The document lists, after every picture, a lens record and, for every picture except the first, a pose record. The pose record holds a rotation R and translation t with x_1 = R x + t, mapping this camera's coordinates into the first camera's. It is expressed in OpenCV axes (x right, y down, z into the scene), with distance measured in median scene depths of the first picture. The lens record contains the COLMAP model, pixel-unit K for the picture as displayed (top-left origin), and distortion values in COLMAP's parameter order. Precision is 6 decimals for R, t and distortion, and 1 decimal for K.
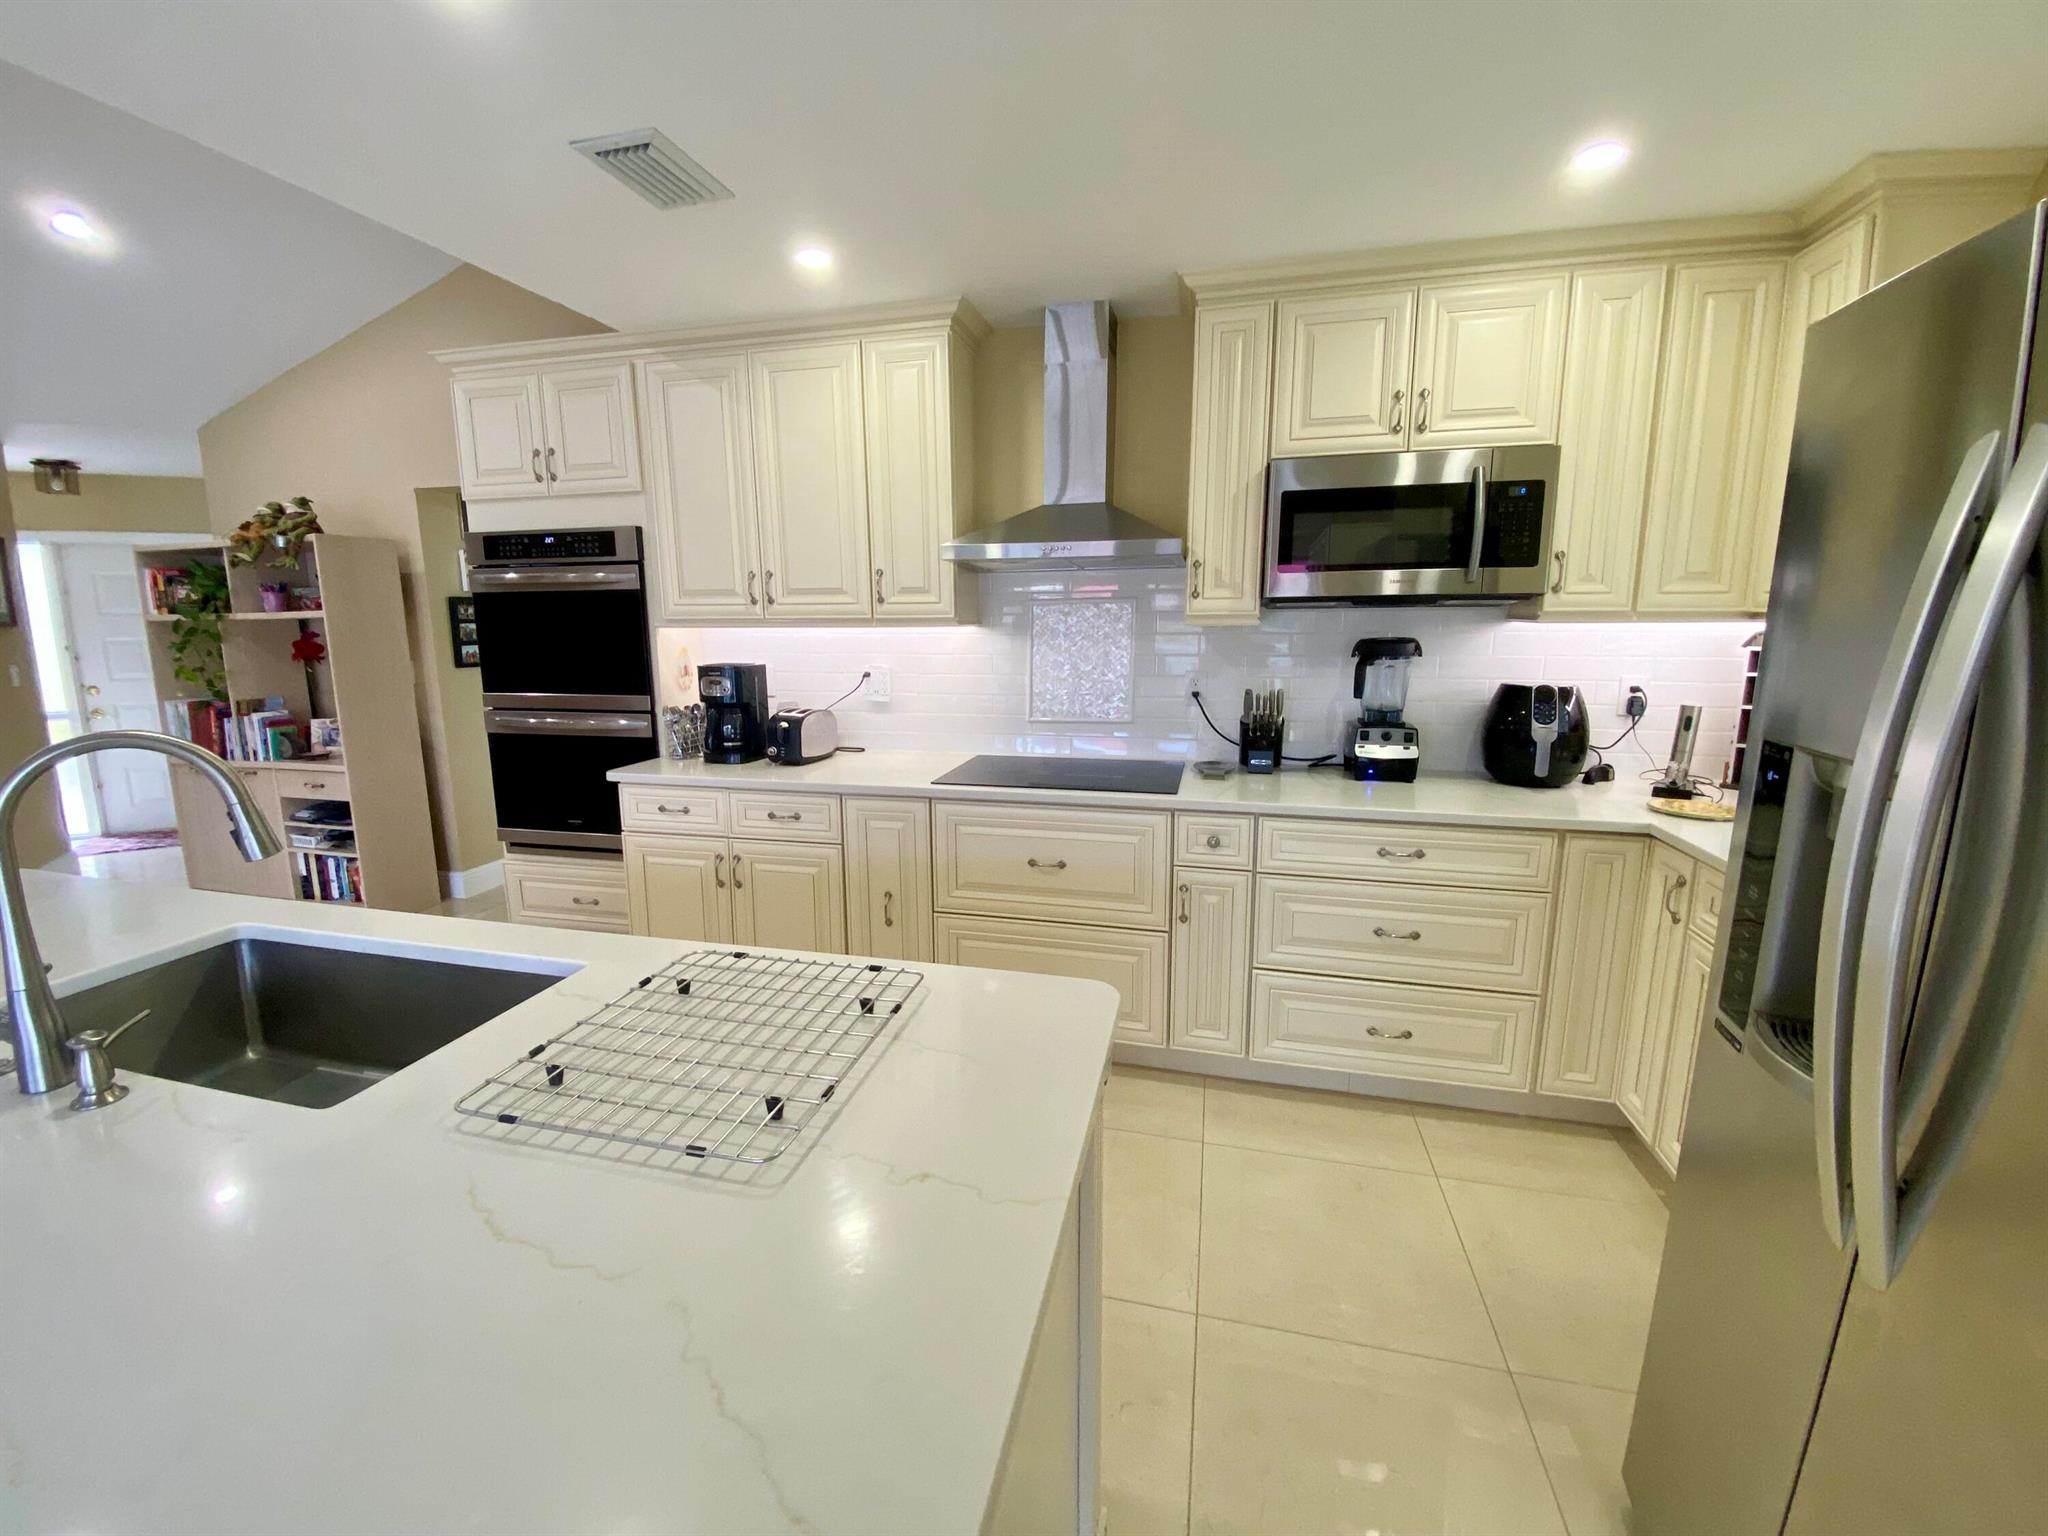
lens RADIAL K [[823.1, 0, 1011.4], [0, 823.1, 767.0], [0, 0, 1]] dist [0.016870, -0.019645]
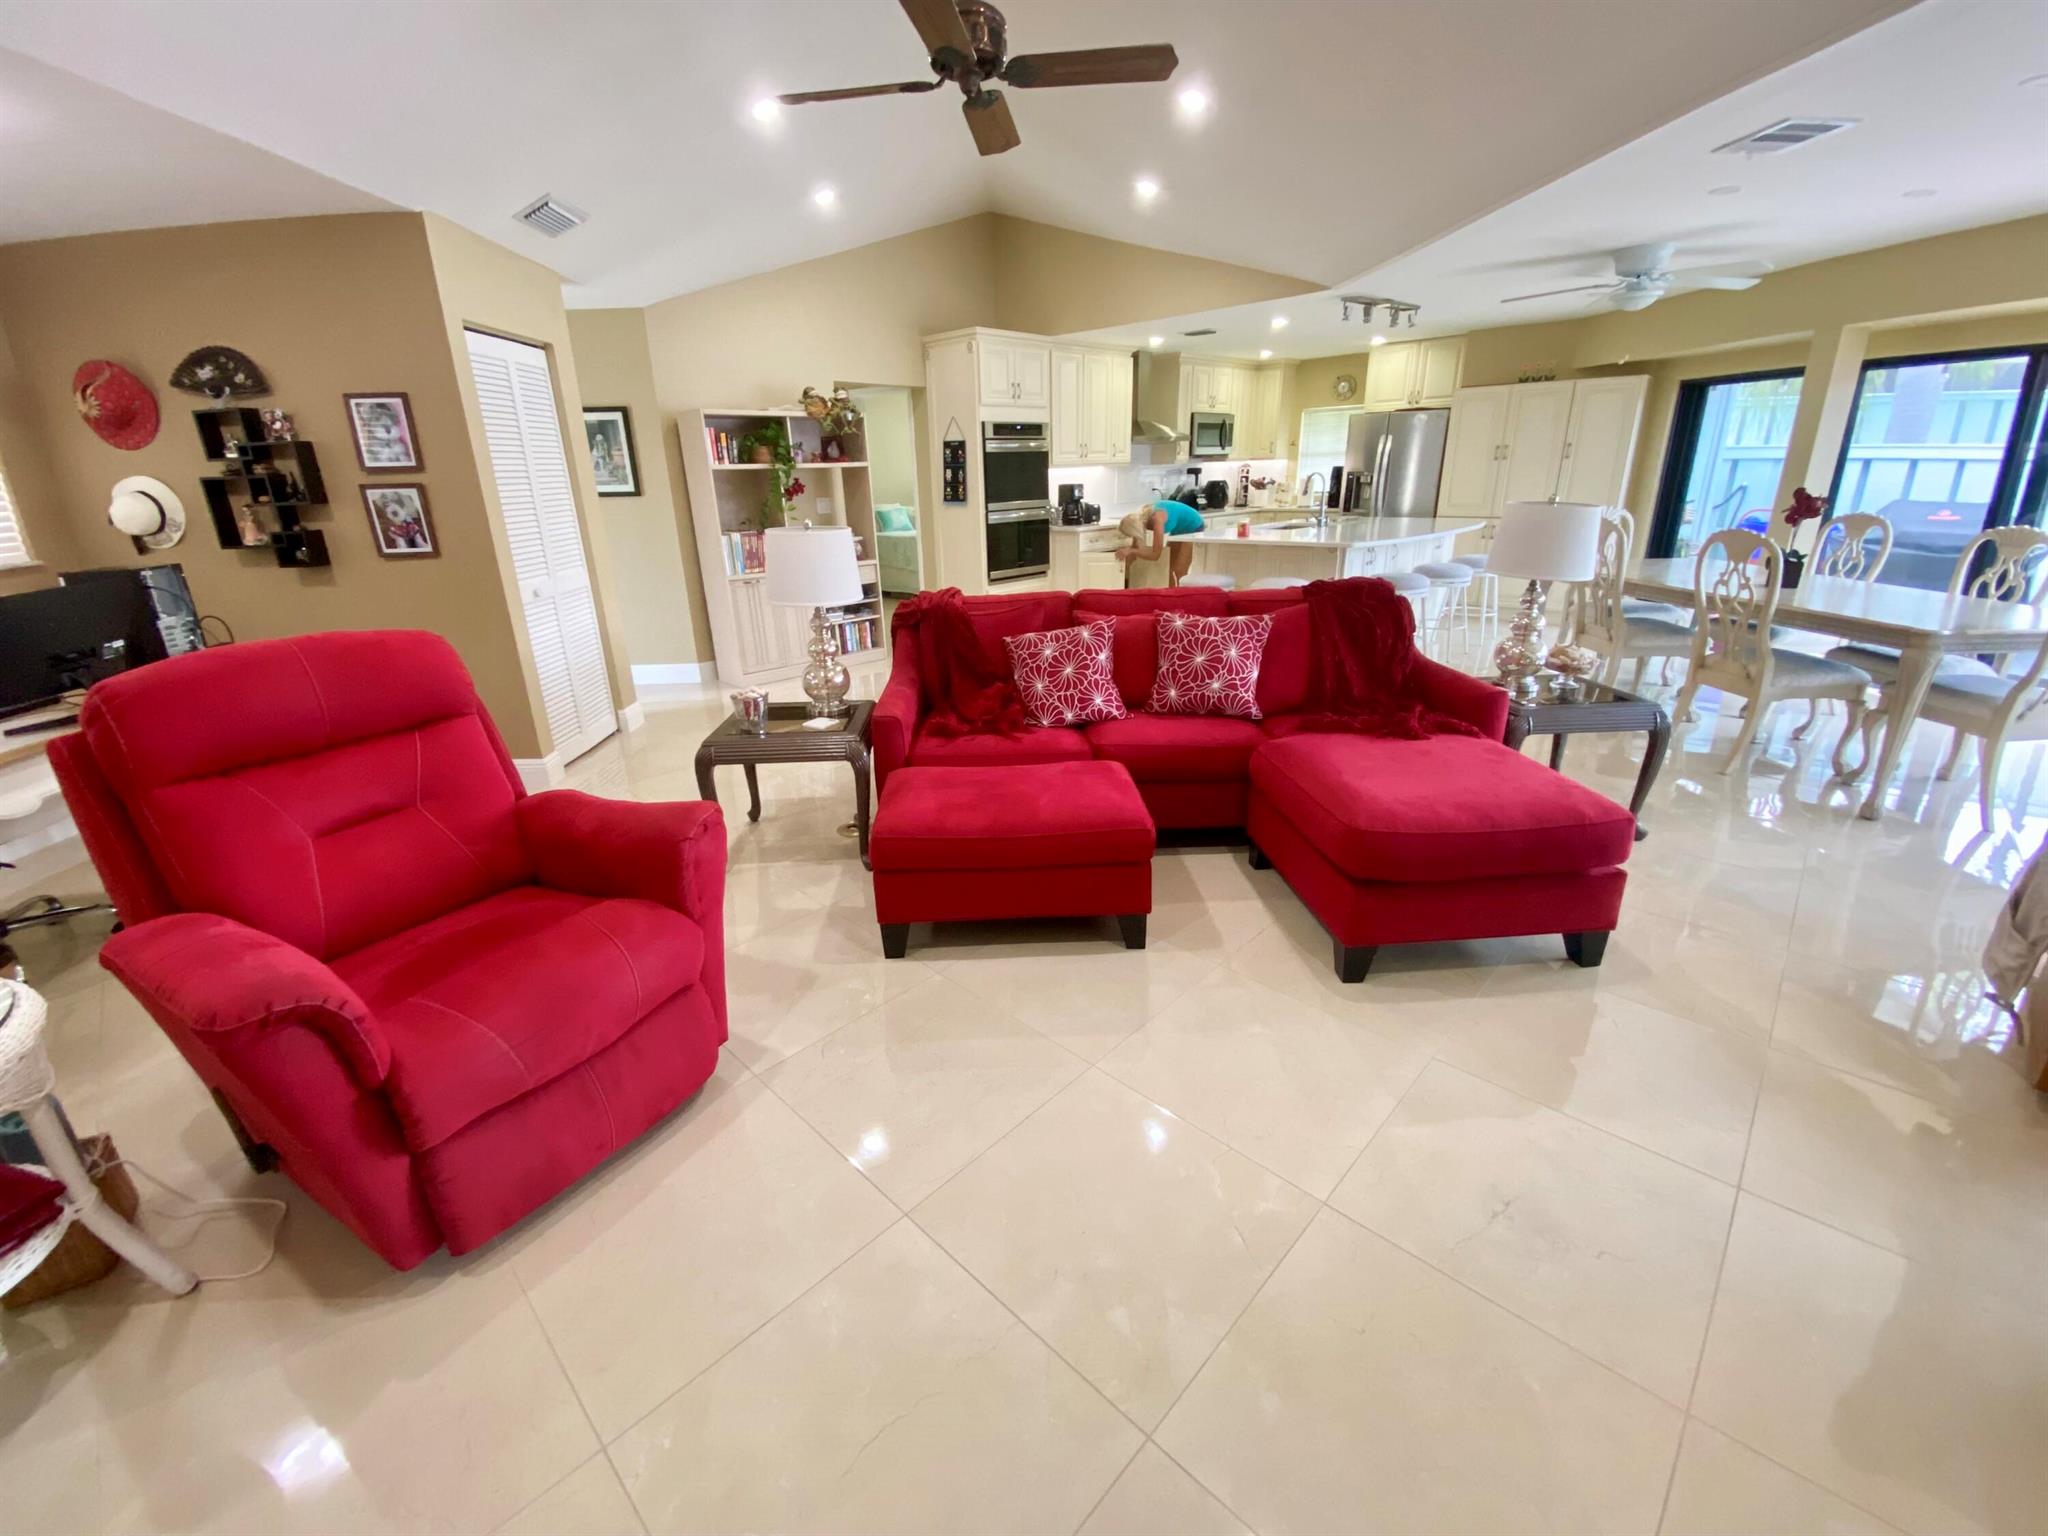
lens RADIAL K [[823.1, 0, 1011.4], [0, 823.1, 767.0], [0, 0, 1]] dist [0.016870, -0.019645]
pose [[0.524854, -0.294722, 0.798541, -2.584162], [0.172562, 0.955505, 0.239235, 0.060179], [-0.833517, 0.012234, 0.552358, -0.181722]]
